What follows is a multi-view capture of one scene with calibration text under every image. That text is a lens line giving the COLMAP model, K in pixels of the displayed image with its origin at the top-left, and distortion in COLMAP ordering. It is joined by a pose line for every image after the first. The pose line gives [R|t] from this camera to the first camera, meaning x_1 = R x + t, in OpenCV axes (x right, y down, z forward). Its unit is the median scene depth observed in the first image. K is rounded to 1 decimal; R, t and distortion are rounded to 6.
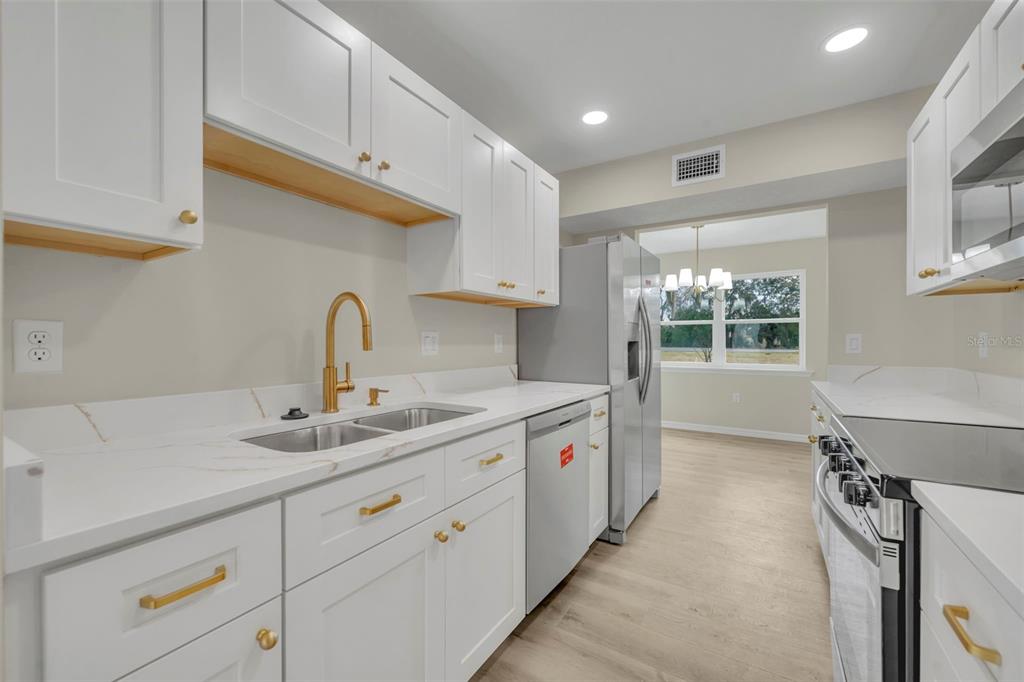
lens RADIAL K [[409.7, 0, 516.3], [0, 409.7, 341.3], [0, 0, 1]] dist [0.001164, 0.001110]
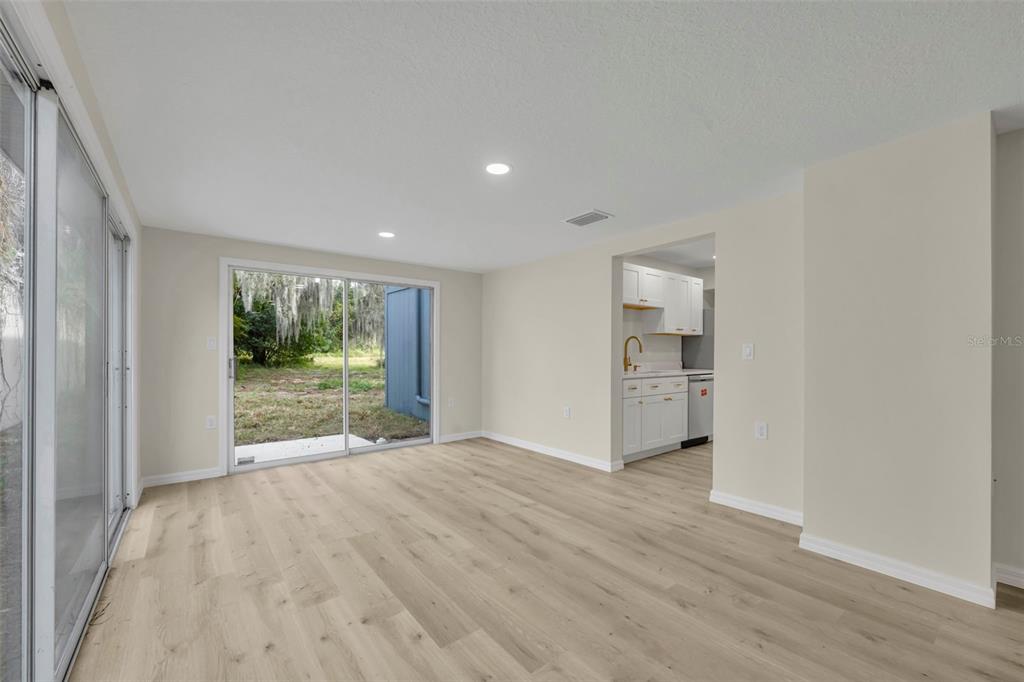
lens RADIAL K [[409.7, 0, 513.7], [0, 409.7, 355.7], [0, 0, 1]] dist [0.001164, 0.001110]
pose [[0.937075, 0.001650, -0.349123, -0.102189], [-0.000062, 0.999990, 0.004560, 0.021143], [0.349127, -0.004252, 0.937066, -1.833557]]
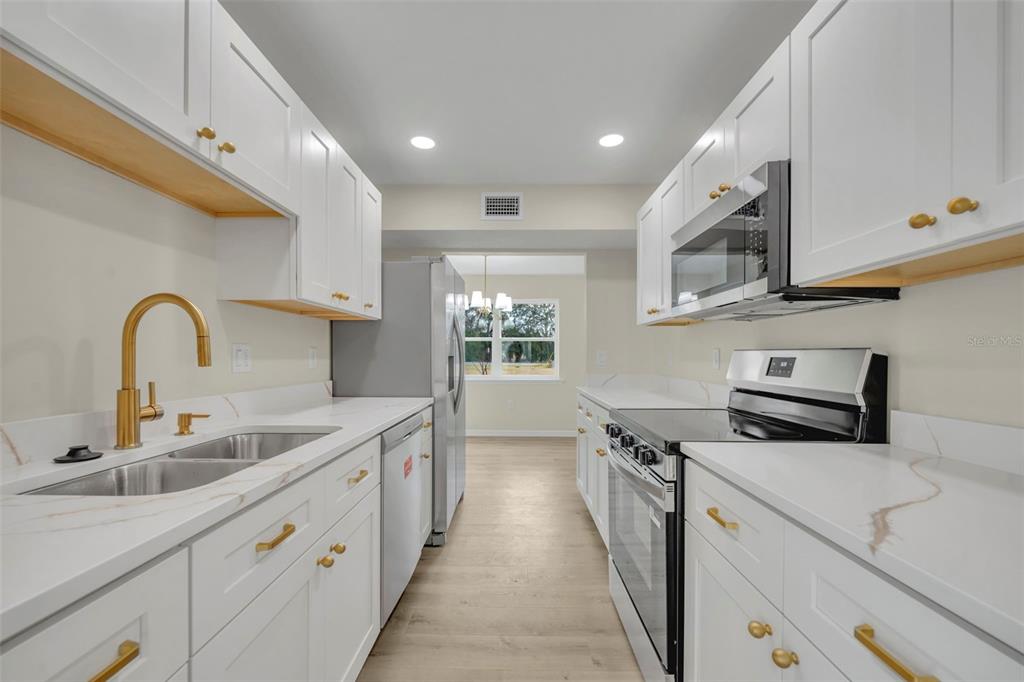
lens RADIAL K [[409.7, 0, 511.3], [0, 409.7, 355.6], [0, 0, 1]] dist [0.001164, 0.001110]
pose [[0.858919, 0.002845, 0.512103, -0.170371], [-0.002330, 0.999996, -0.001648, 0.000327], [-0.512106, 0.000223, 0.858923, -0.017931]]
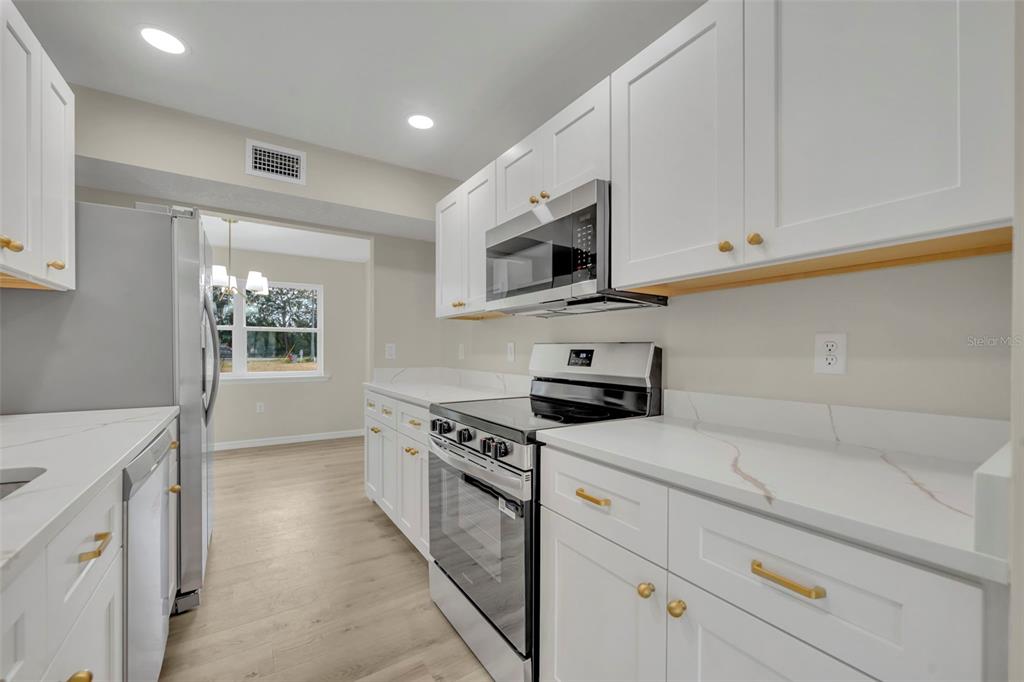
lens RADIAL K [[409.7, 0, 506.5], [0, 409.7, 351.0], [0, 0, 1]] dist [0.001164, 0.001110]
pose [[0.433998, 0.001367, 0.900913, -0.230761], [-0.003370, 0.999994, 0.000106, 0.004819], [-0.900907, -0.003081, 0.434000, 0.149999]]
